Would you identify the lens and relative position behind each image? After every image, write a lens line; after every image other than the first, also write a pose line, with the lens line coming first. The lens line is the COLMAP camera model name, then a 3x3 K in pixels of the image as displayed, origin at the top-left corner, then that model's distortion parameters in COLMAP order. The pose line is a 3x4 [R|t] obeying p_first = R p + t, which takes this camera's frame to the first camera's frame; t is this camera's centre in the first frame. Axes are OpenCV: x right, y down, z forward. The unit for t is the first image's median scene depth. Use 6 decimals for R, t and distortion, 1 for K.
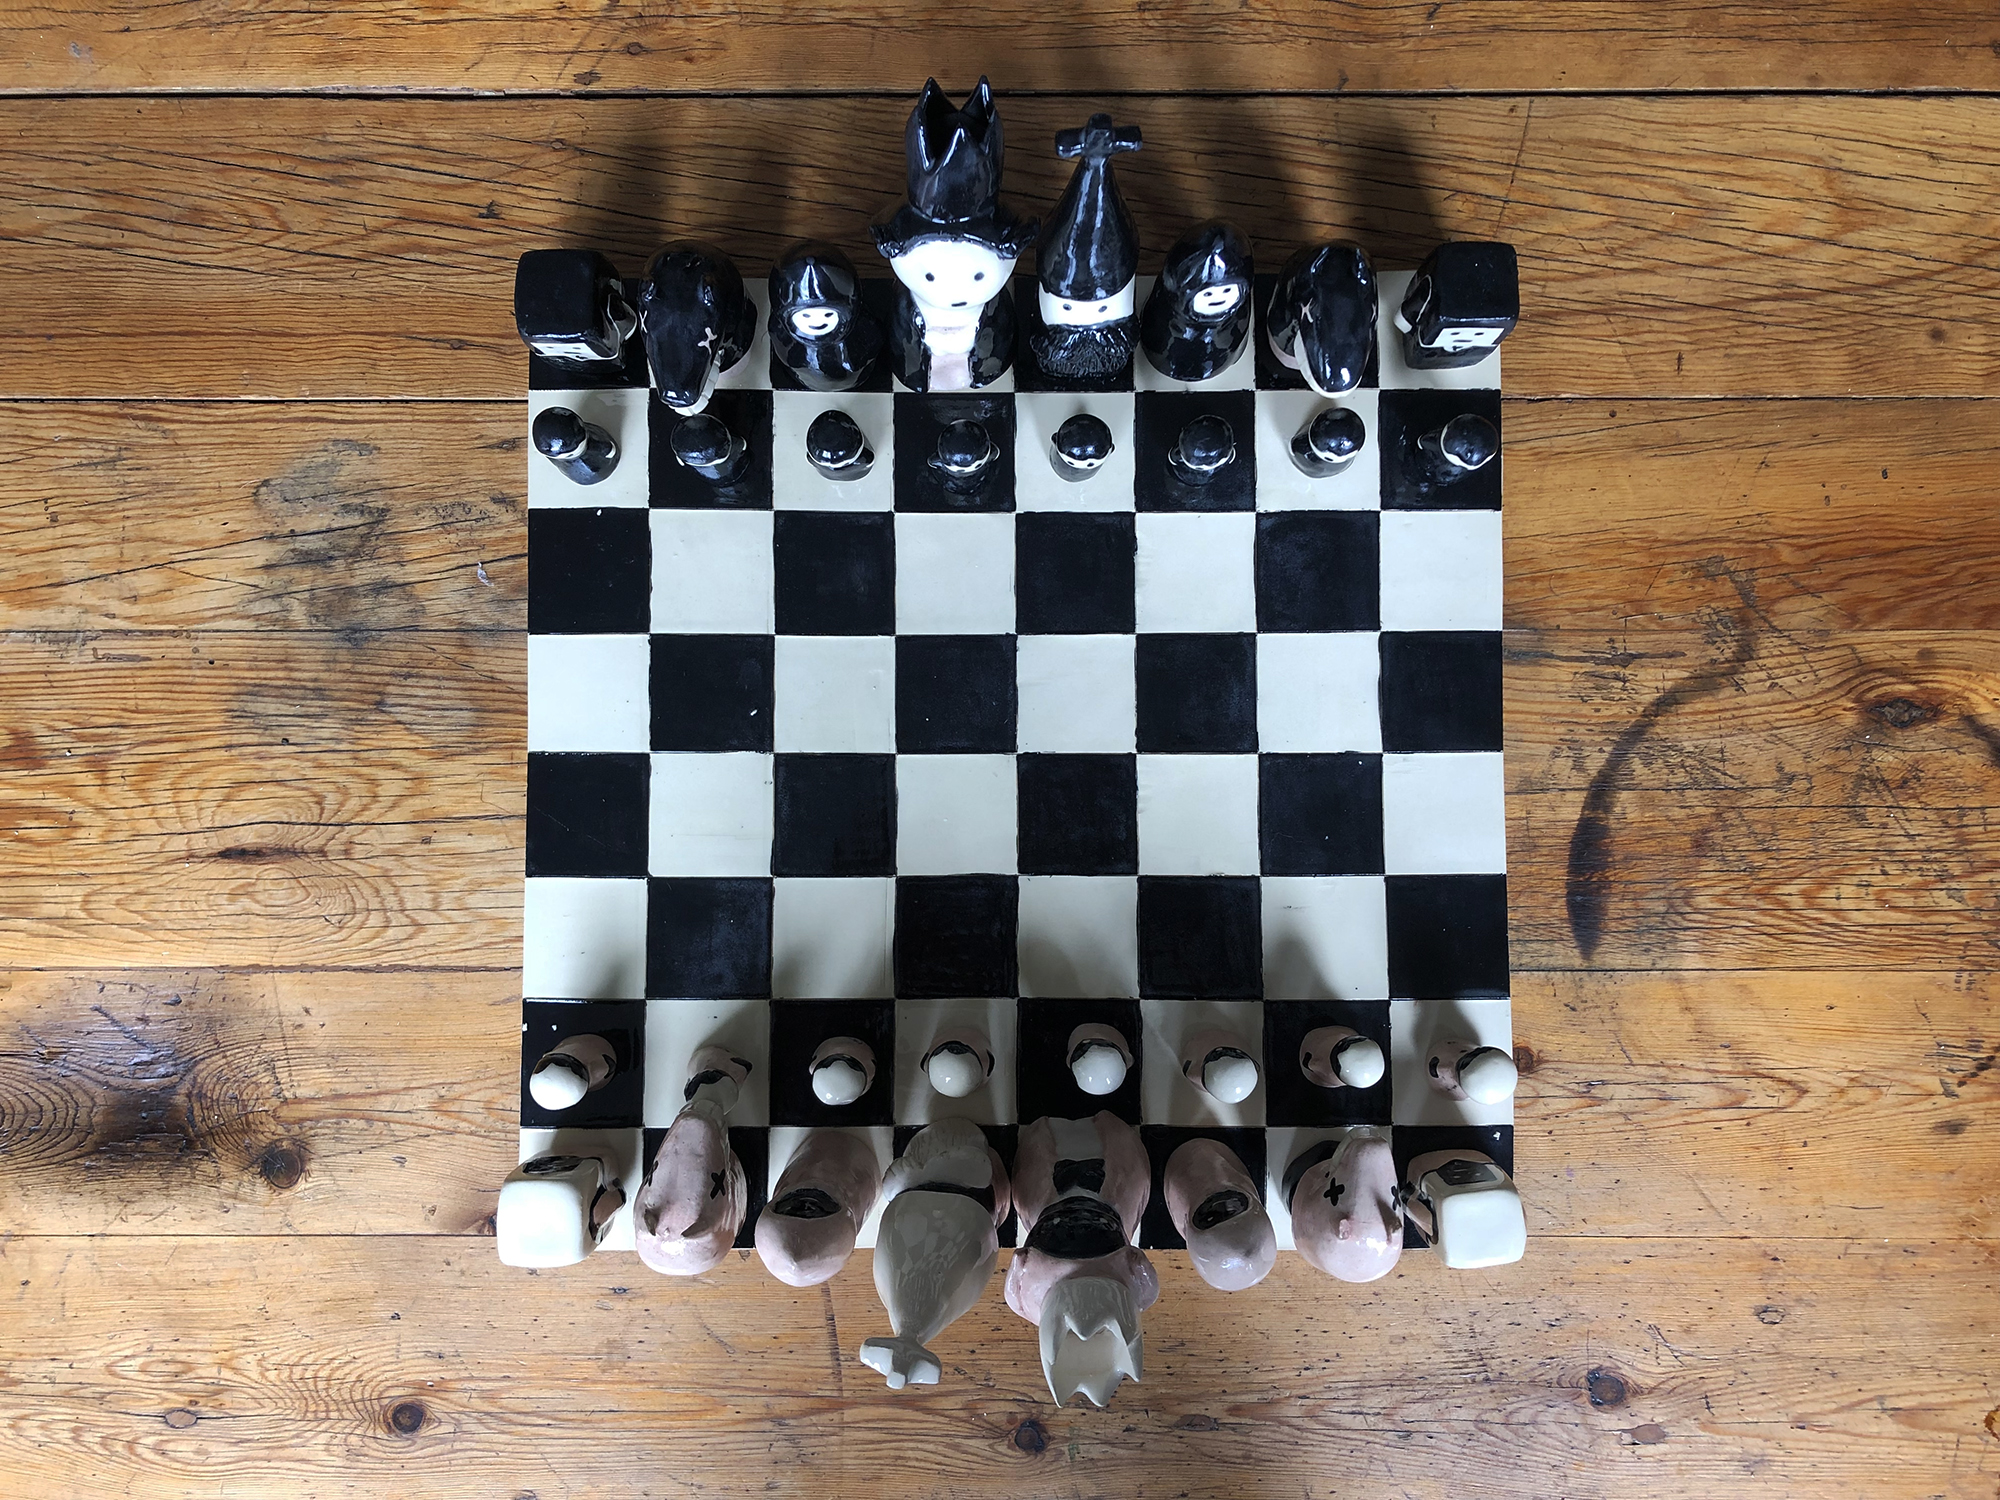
lens RADIAL K [[1662.9, 0, 1000.0], [0, 1662.9, 750.0], [0, 0, 1]] dist [0.006673, -0.000790]
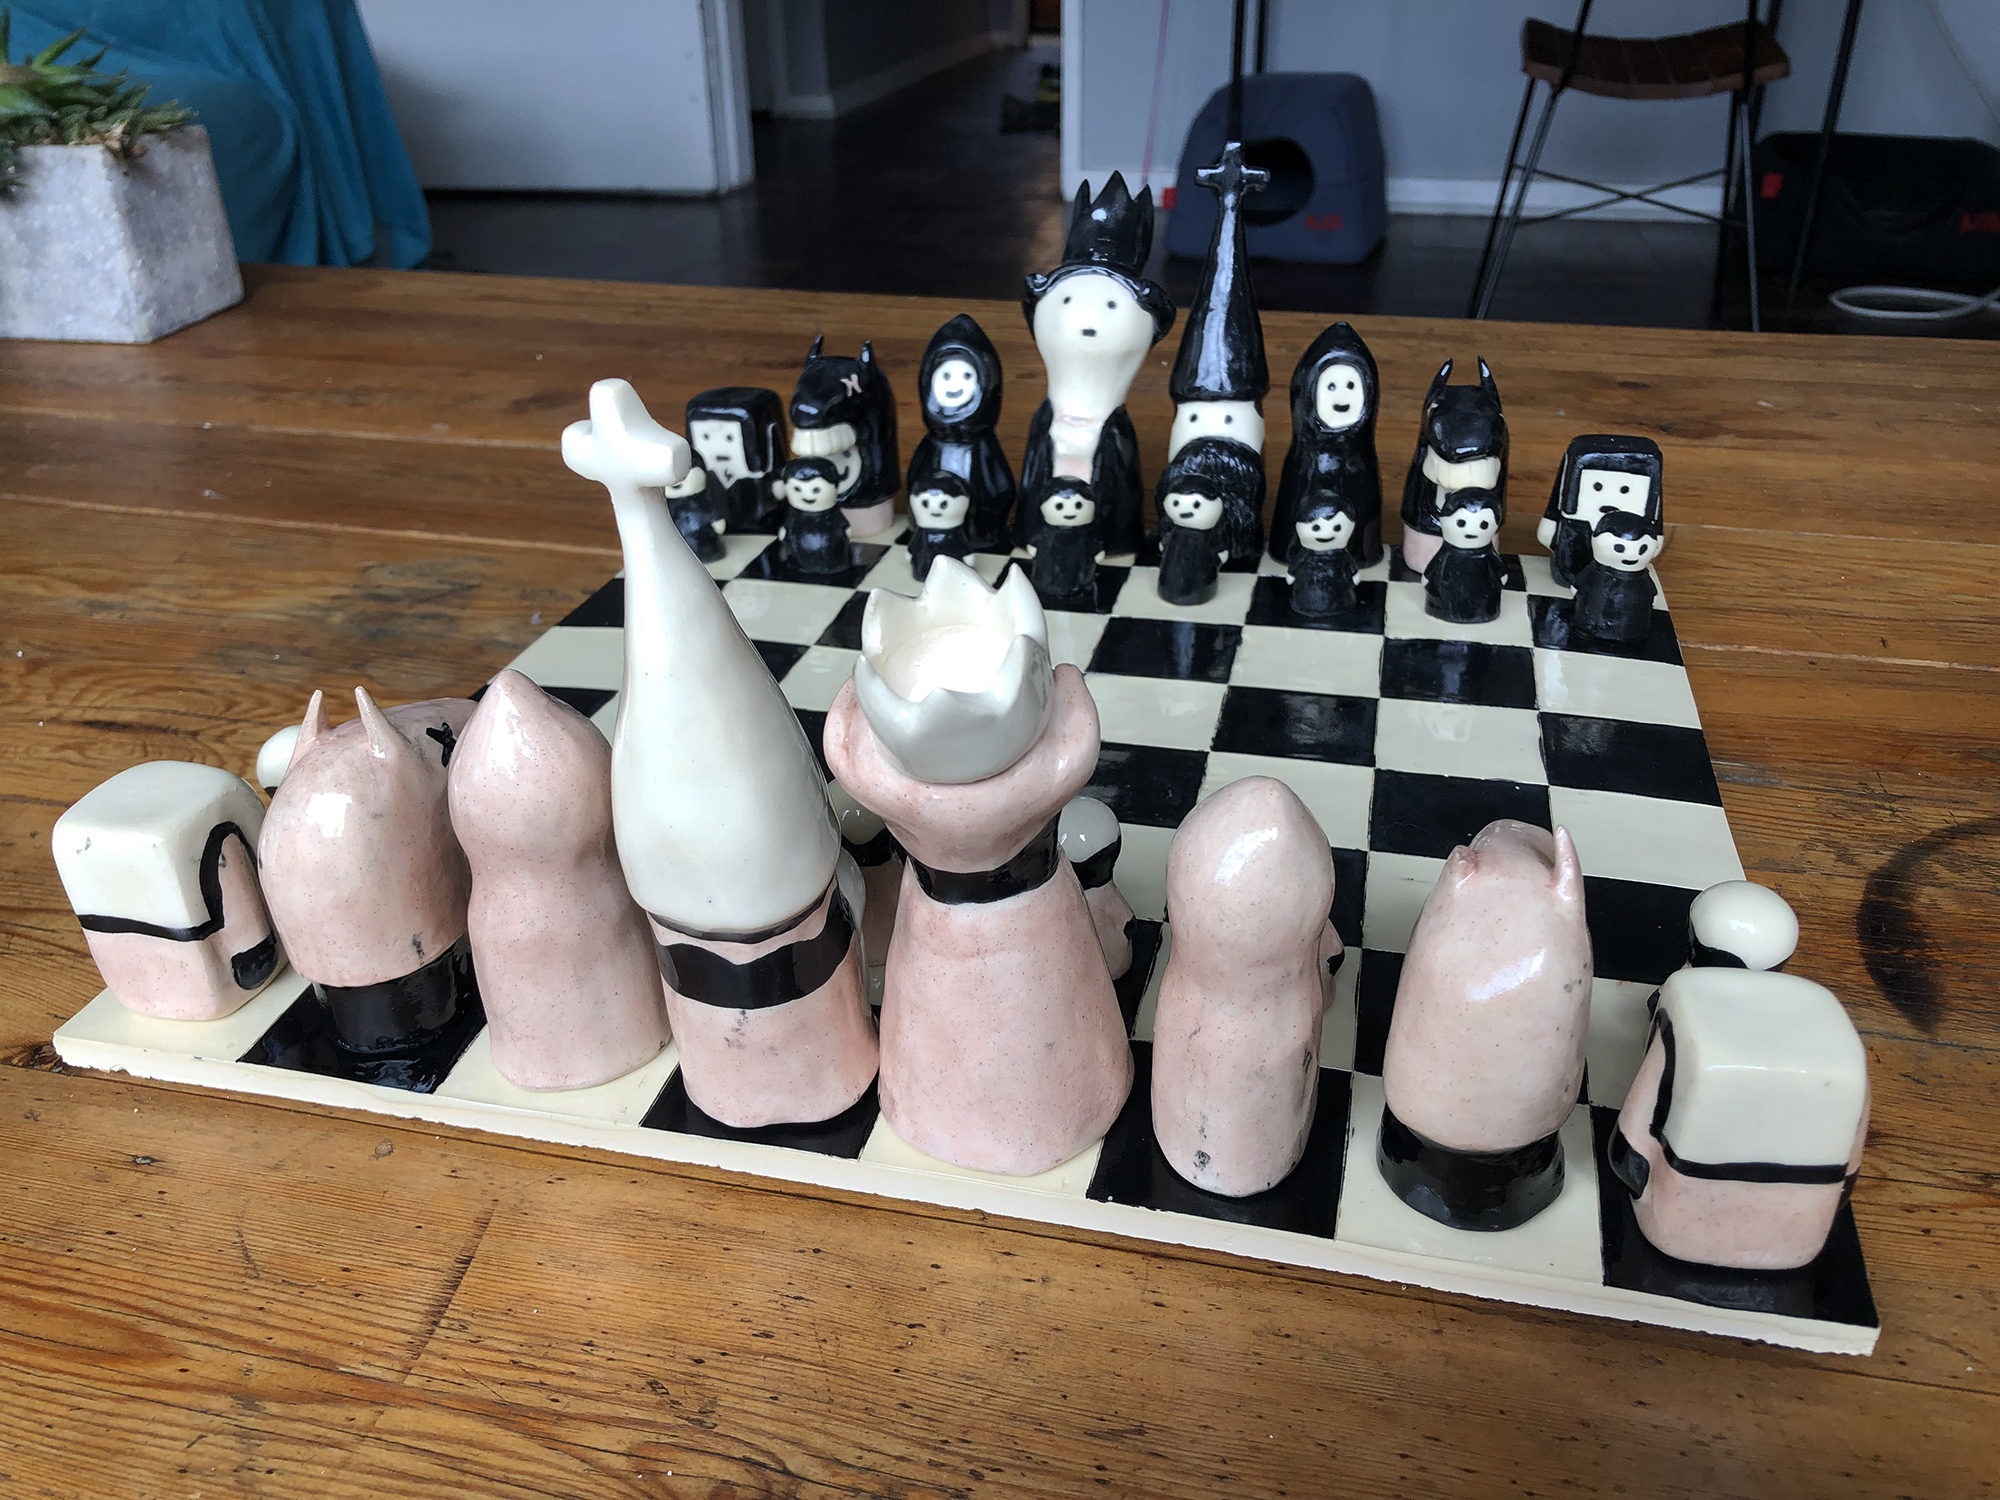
lens RADIAL K [[1662.9, 0, 1000.0], [0, 1662.9, 750.0], [0, 0, 1]] dist [0.006673, -0.000790]
pose [[0.971030, 0.100982, -0.216571, 0.151433], [-0.238425, 0.469868, -0.849928, 0.661050], [0.015933, 0.876942, 0.480332, 0.622418]]
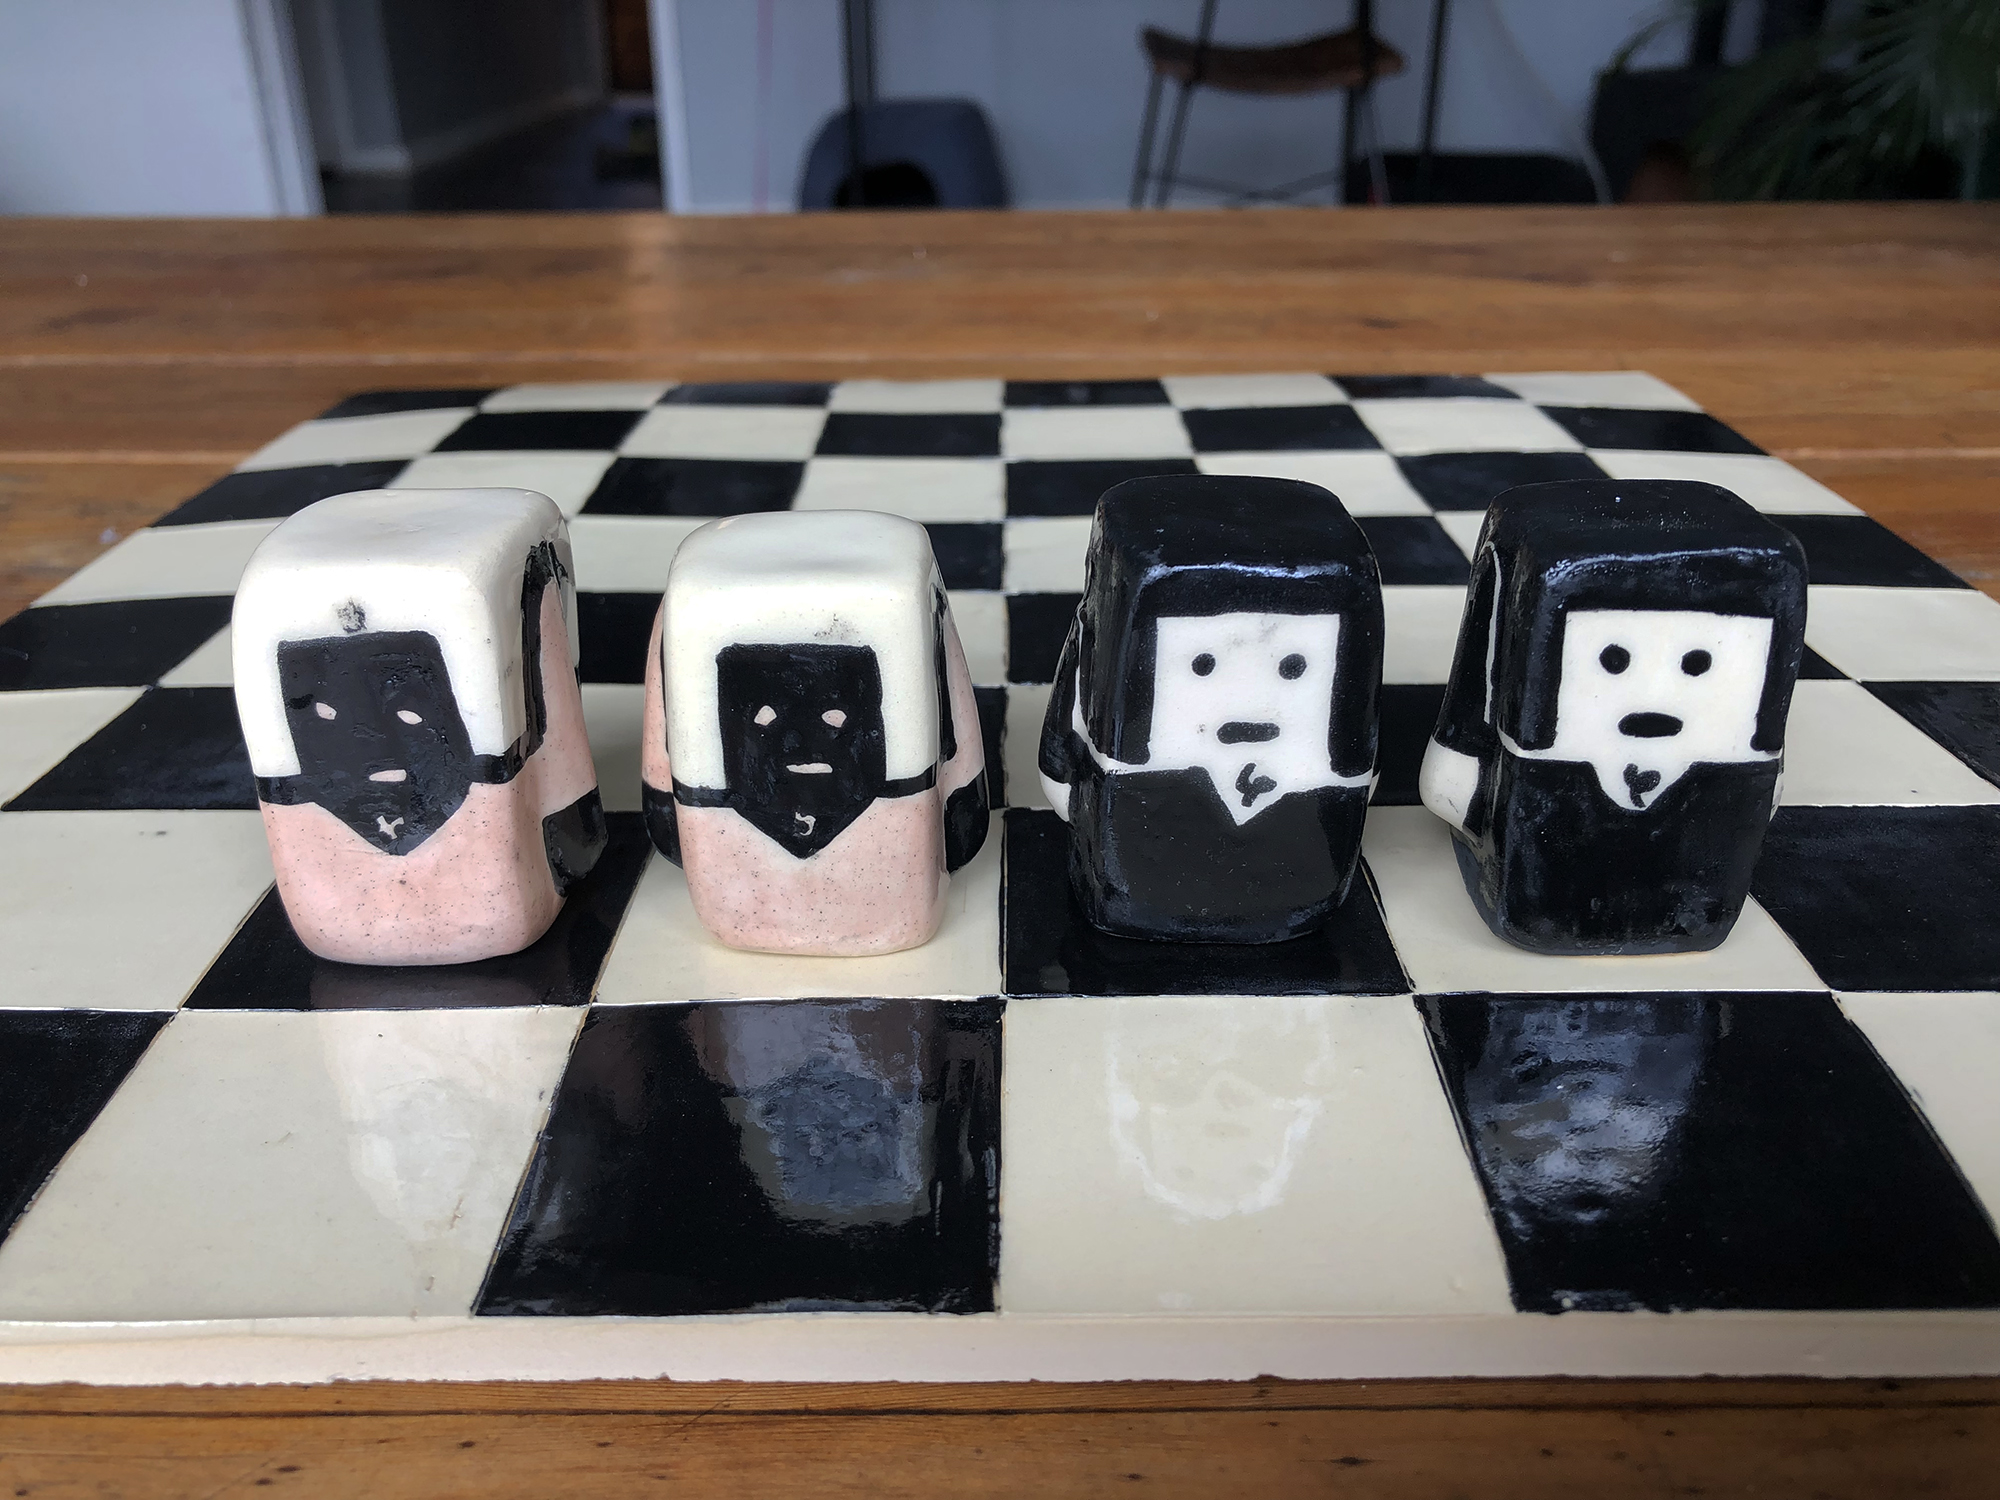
lens RADIAL K [[1673.6, 0, 1000.0], [0, 1673.6, 750.0], [0, 0, 1]] dist [0.000206, 0.012931]
pose [[0.999978, -0.004497, -0.004804, 0.010329], [-0.002327, 0.441229, -0.897392, 0.466487], [0.006155, 0.897383, 0.441209, 0.808963]]
